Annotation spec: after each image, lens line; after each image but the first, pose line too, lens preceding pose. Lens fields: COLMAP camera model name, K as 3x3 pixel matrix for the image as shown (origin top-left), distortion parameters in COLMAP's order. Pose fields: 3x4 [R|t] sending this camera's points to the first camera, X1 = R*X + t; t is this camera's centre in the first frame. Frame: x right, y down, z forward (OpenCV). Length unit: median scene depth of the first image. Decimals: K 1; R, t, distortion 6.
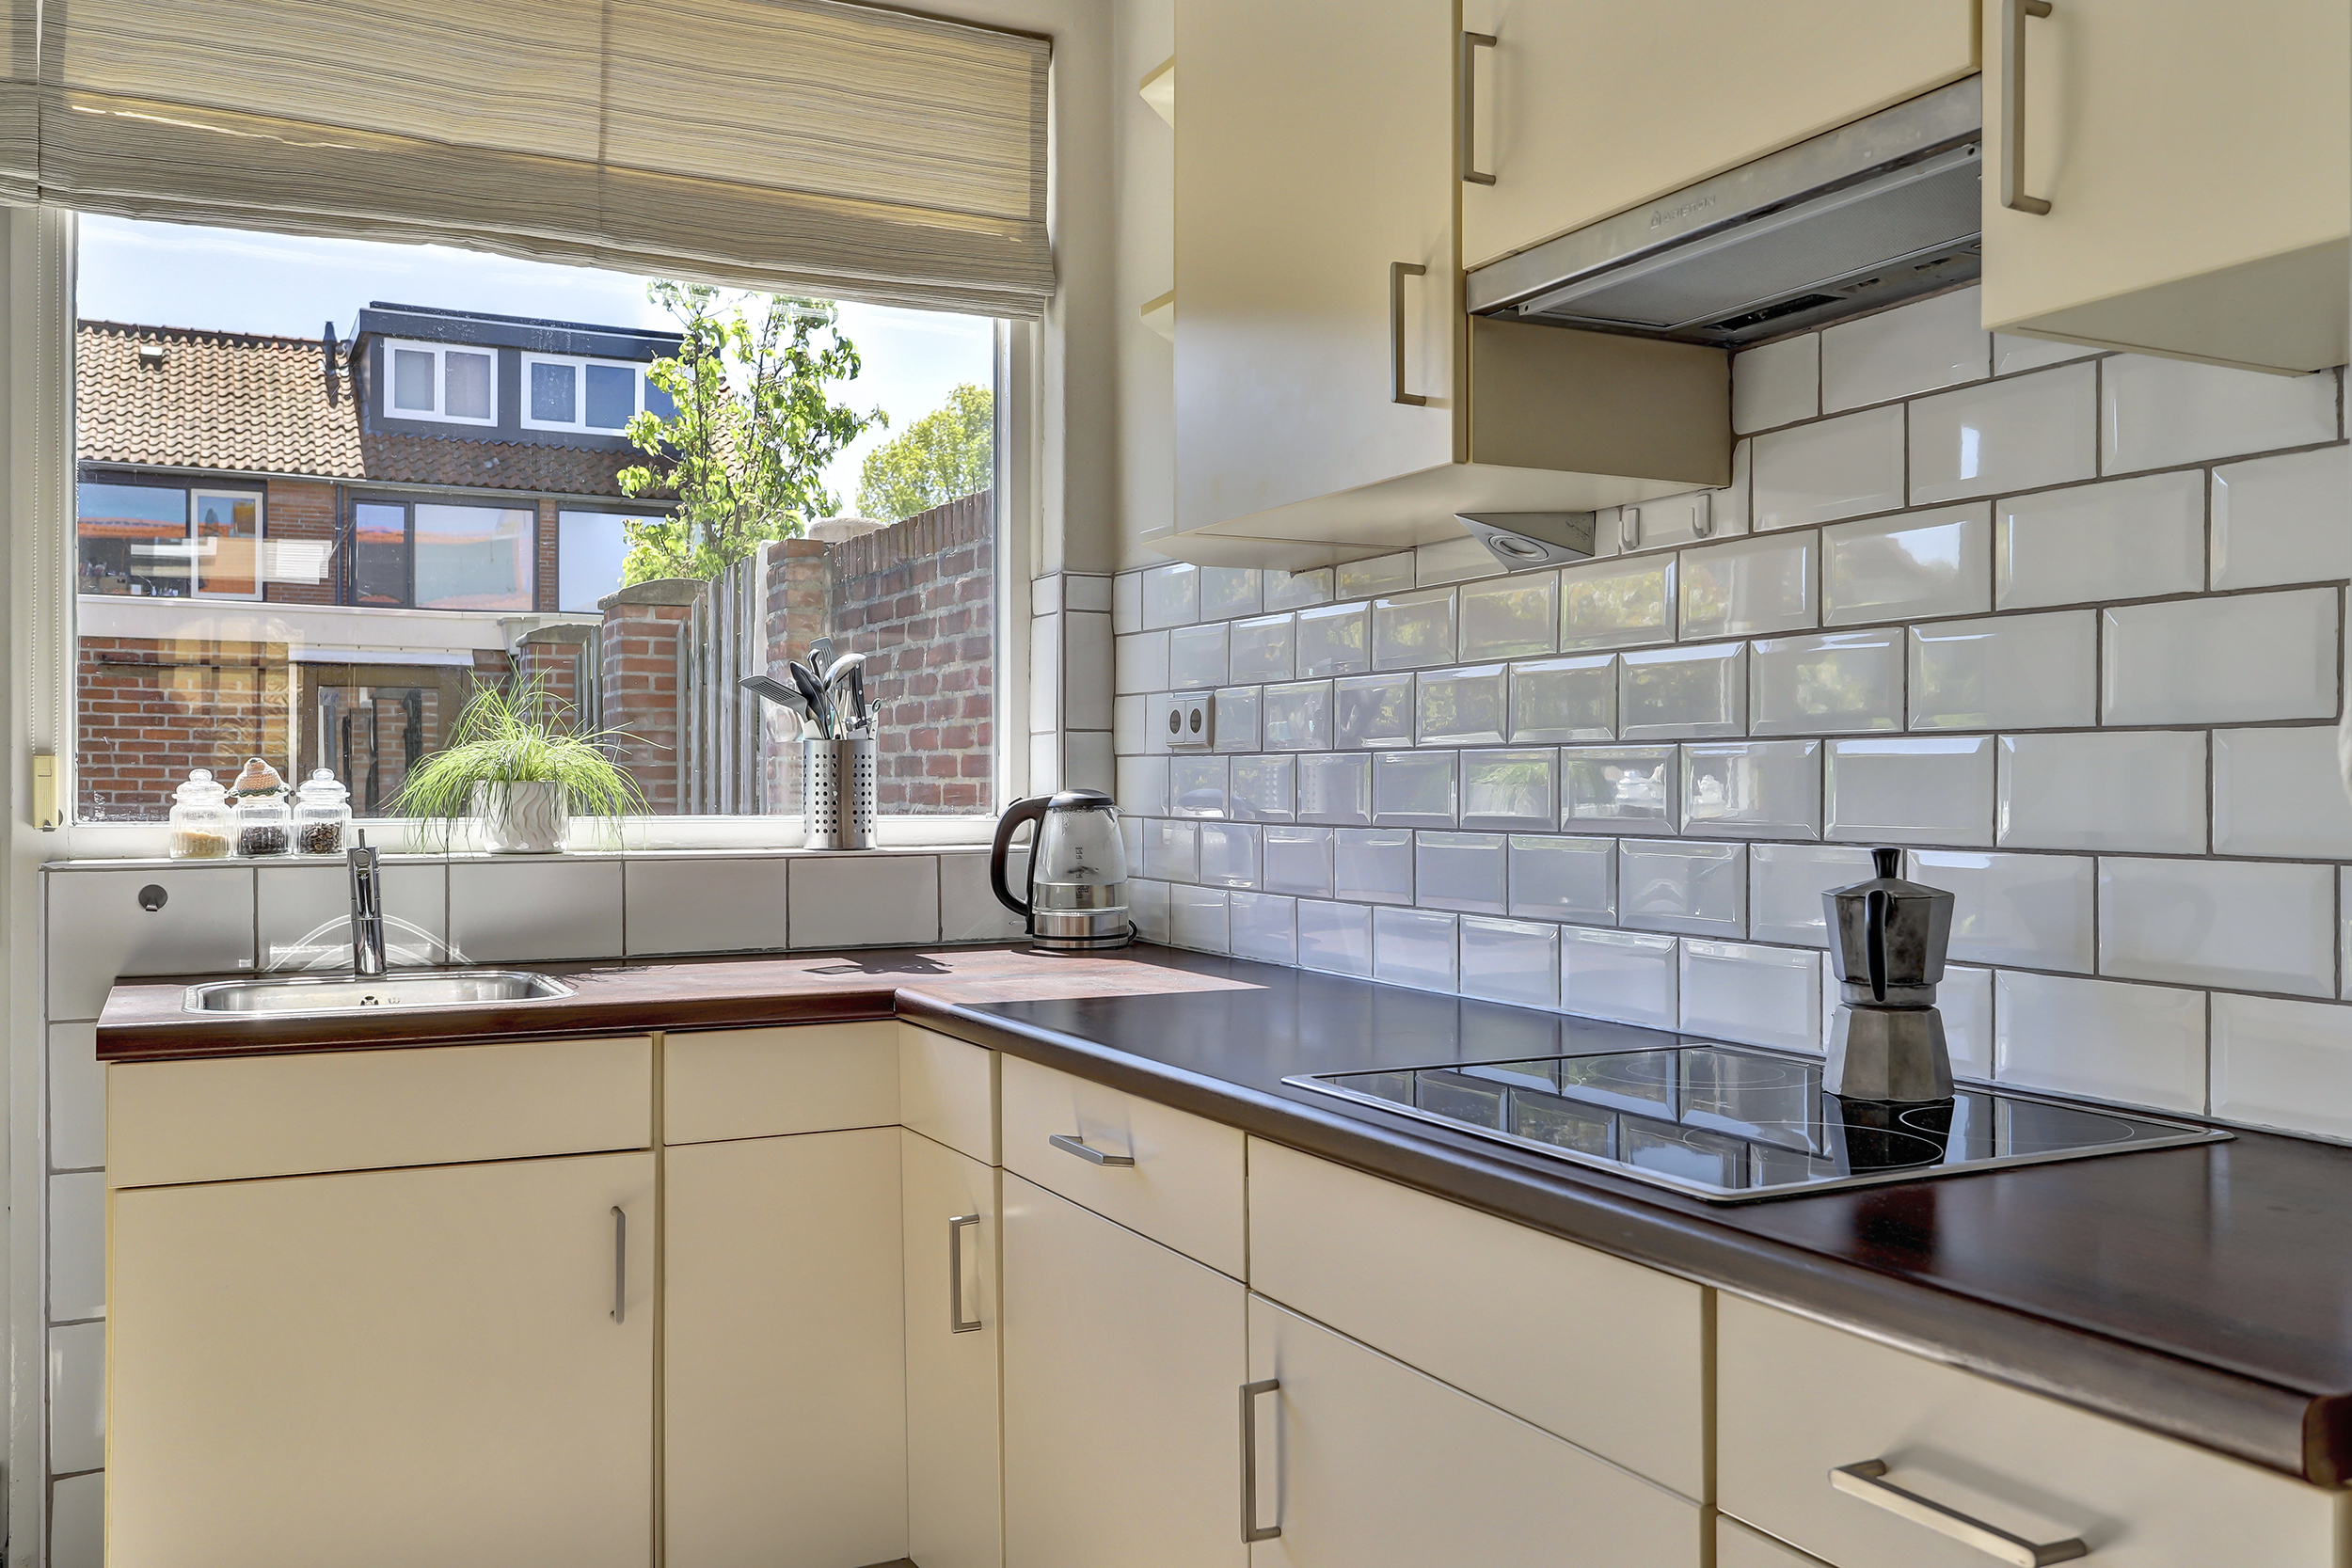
lens RADIAL K [[1917.6, 0, 1176.0], [0, 1917.6, 784.0], [0, 0, 1]] dist [0.001263, -0.000075]
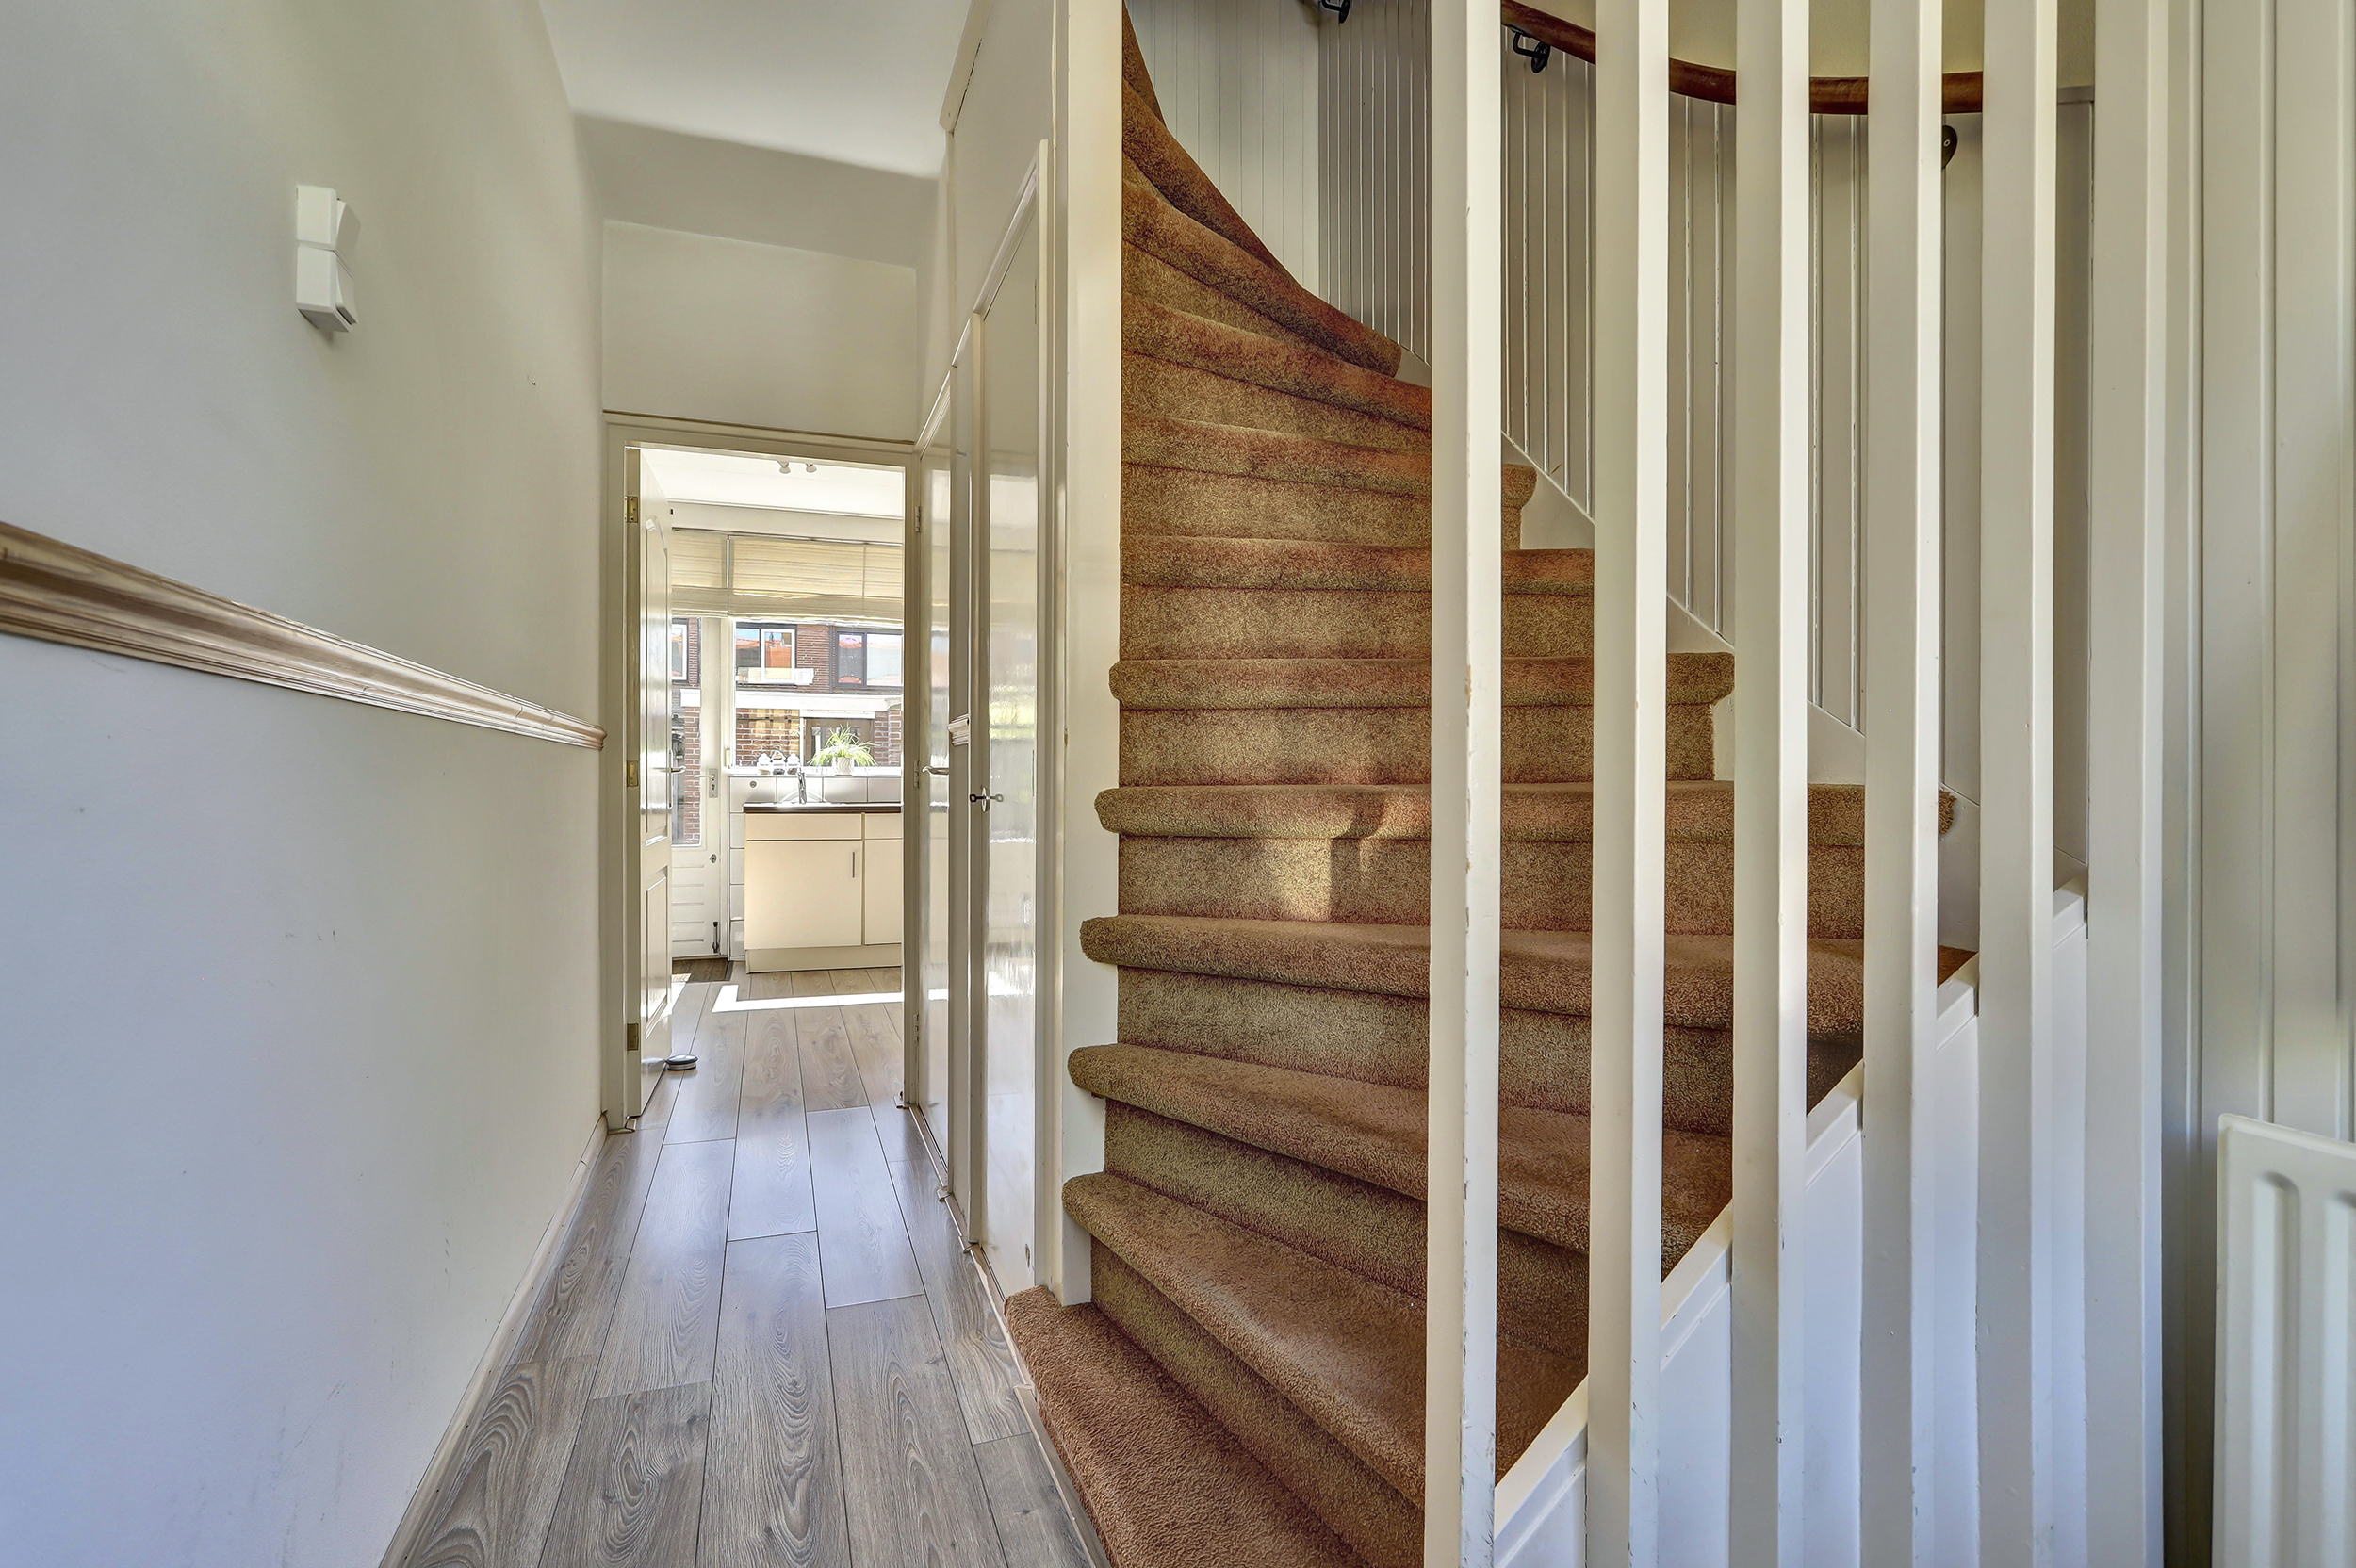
lens RADIAL K [[1140.0, 0, 1184.3], [0, 1140.0, 775.2], [0, 0, 1]] dist [0.009984, 0.001685]
pose [[0.992784, 0.001916, -0.119897, 0.631459], [-0.002180, 0.999995, -0.002065, 0.038800], [0.119893, 0.002311, 0.992784, -1.228307]]
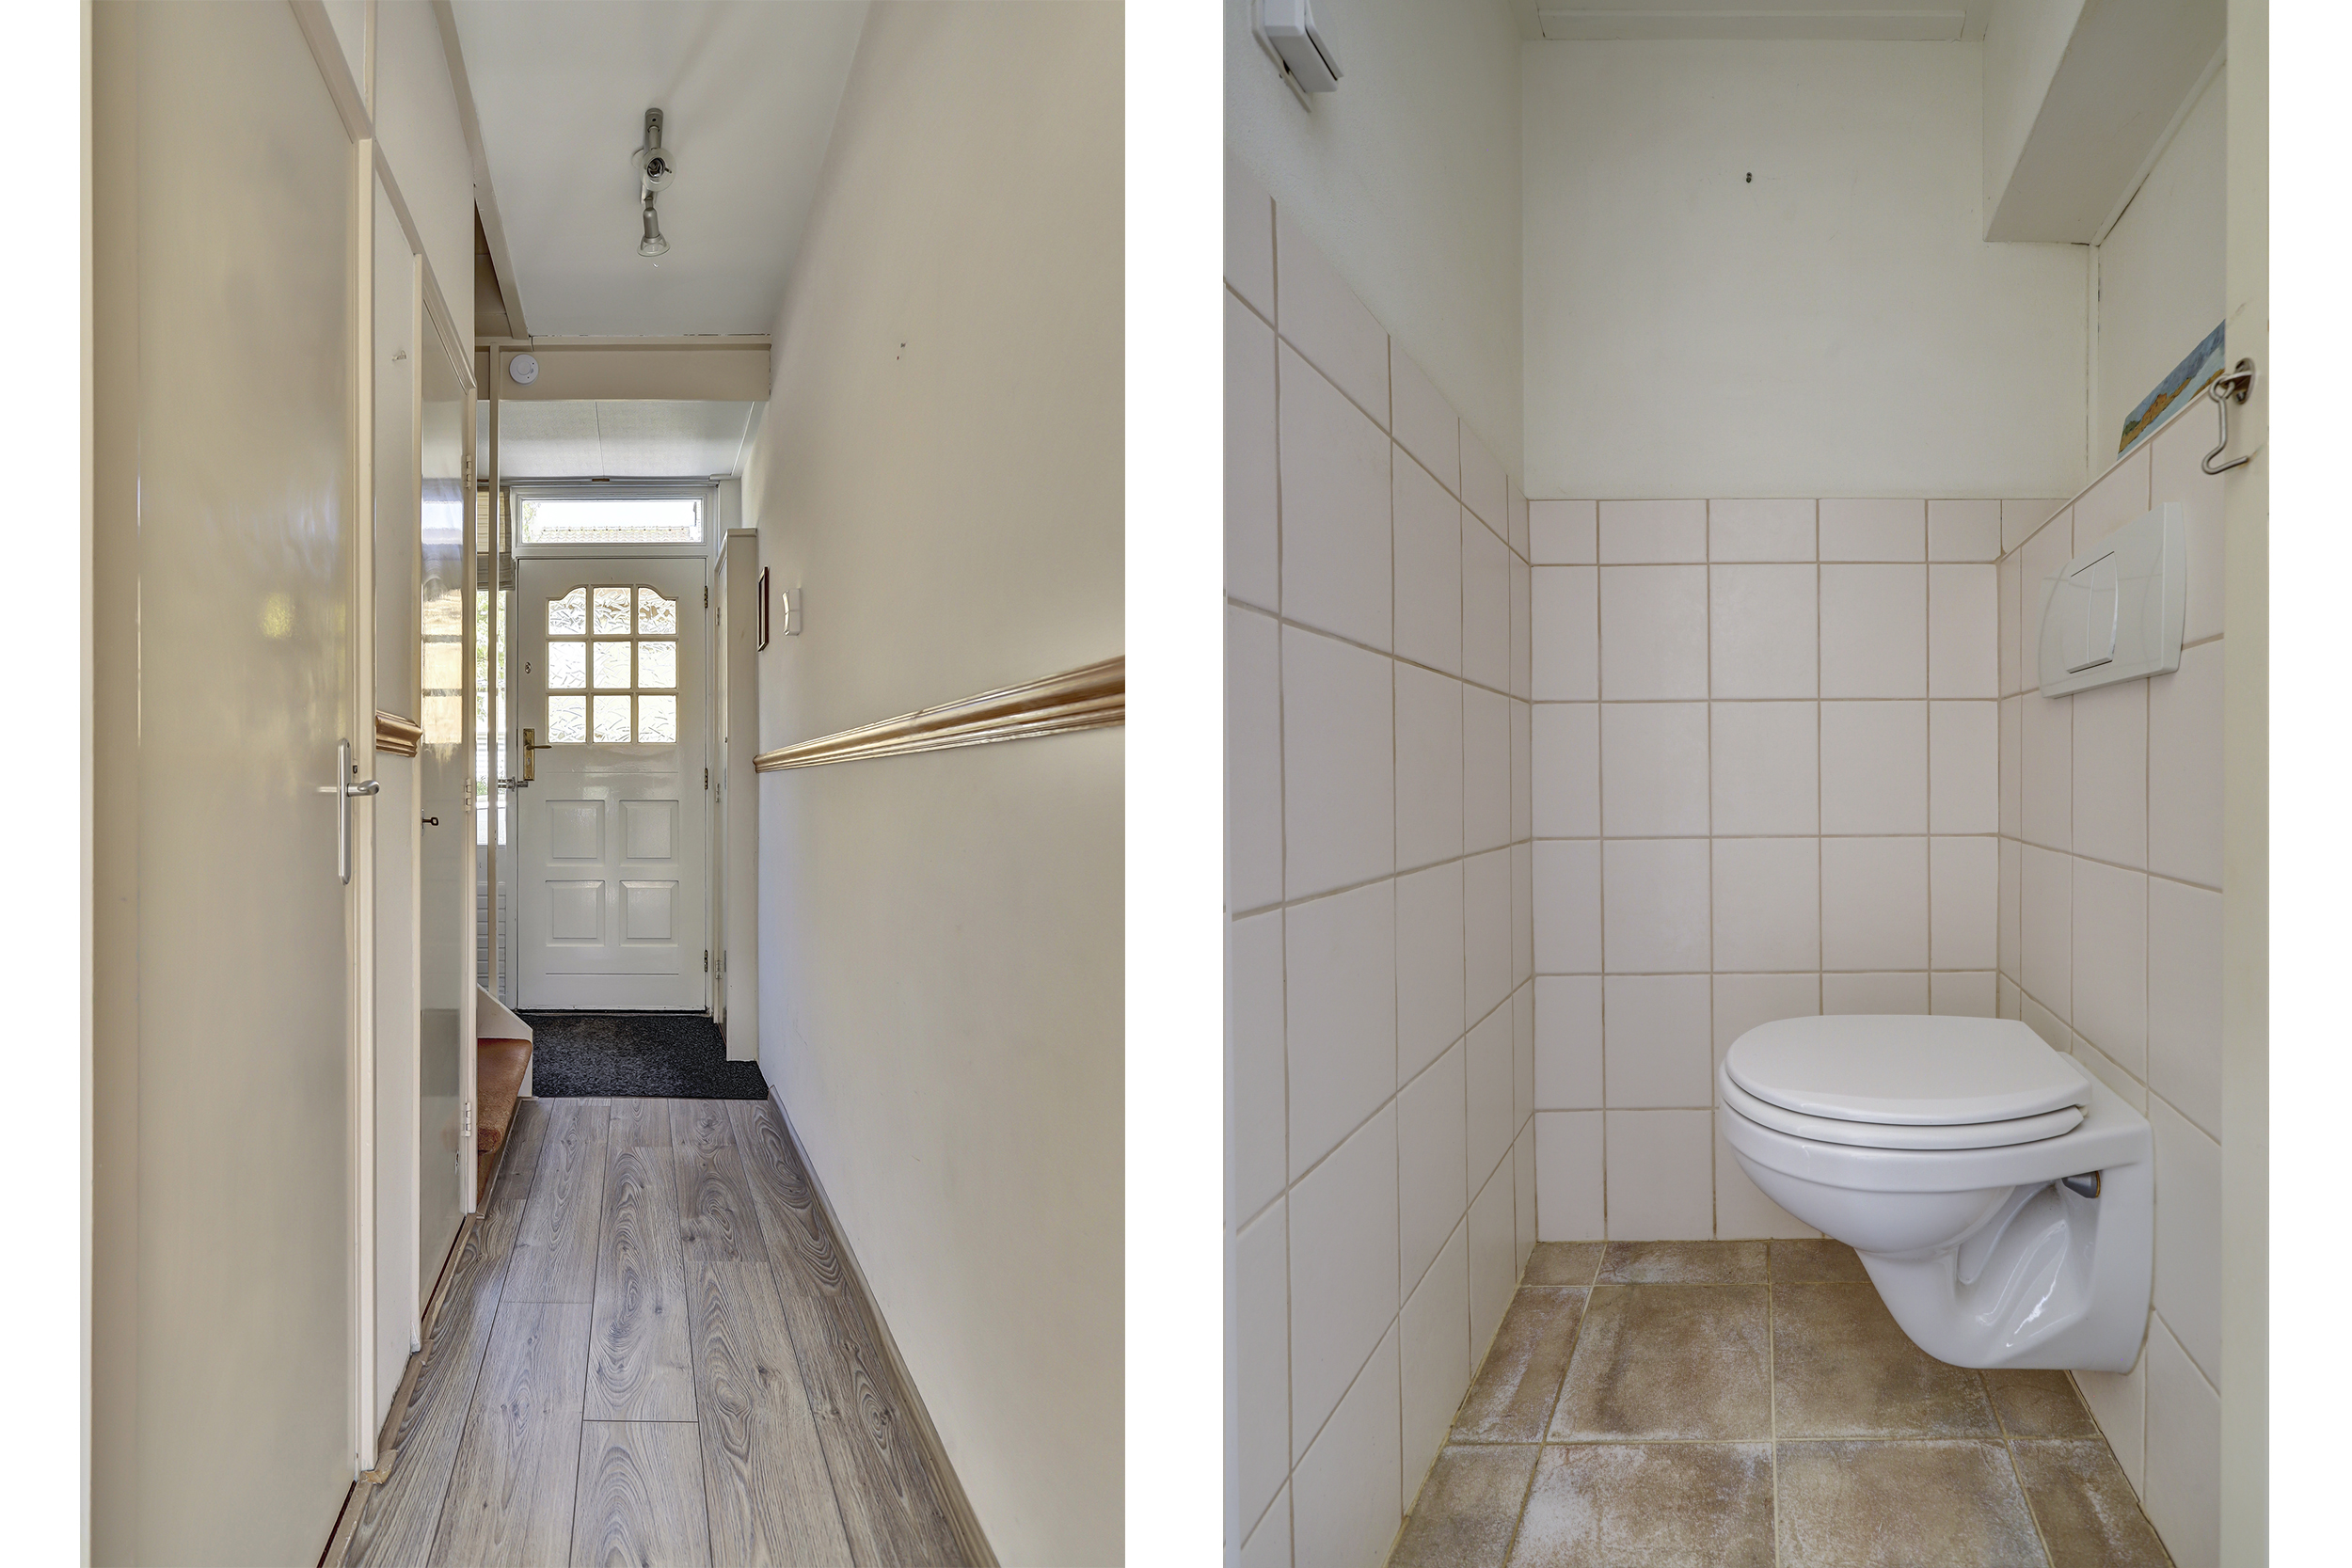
lens RADIAL K [[1549.8, 0, 1169.8], [0, 1549.8, 780.9], [0, 0, 1]] dist [0.018172, -0.000425]
pose [[-0.990051, 0.022329, 0.138928, -0.964858], [0.023156, 0.999722, 0.004342, -0.014882], [-0.138792, 0.007516, -0.990293, 1.909519]]
